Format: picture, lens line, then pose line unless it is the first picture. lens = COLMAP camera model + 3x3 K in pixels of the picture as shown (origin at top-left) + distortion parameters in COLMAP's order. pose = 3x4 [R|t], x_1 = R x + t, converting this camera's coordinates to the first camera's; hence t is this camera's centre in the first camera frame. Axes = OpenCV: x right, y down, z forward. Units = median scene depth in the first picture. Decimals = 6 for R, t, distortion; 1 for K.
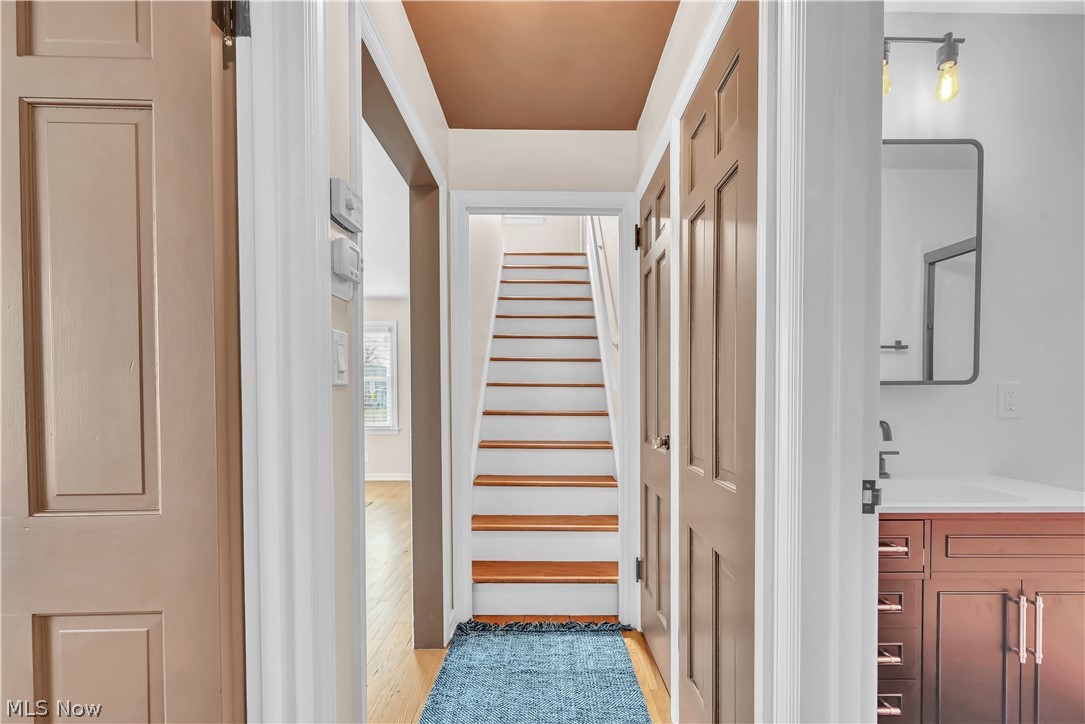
lens RADIAL K [[505.5, 0, 557.1], [0, 505.5, 395.8], [0, 0, 1]] dist [-0.073186, 0.032591]
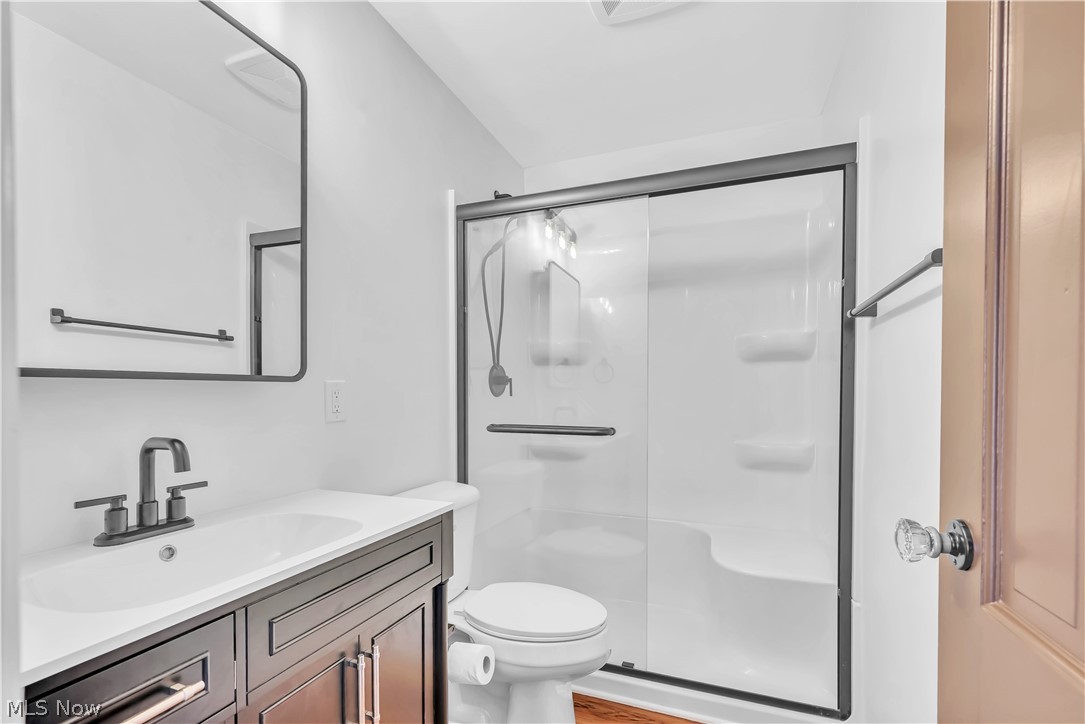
lens RADIAL K [[482.9, 0, 546.0], [0, 482.9, 389.5], [0, 0, 1]] dist [-0.003479, -0.000475]
pose [[0.379327, -0.010333, 0.925205, 0.247253], [0.008141, 0.999936, 0.007830, -0.016573], [-0.925227, 0.004562, 0.379387, 0.294958]]
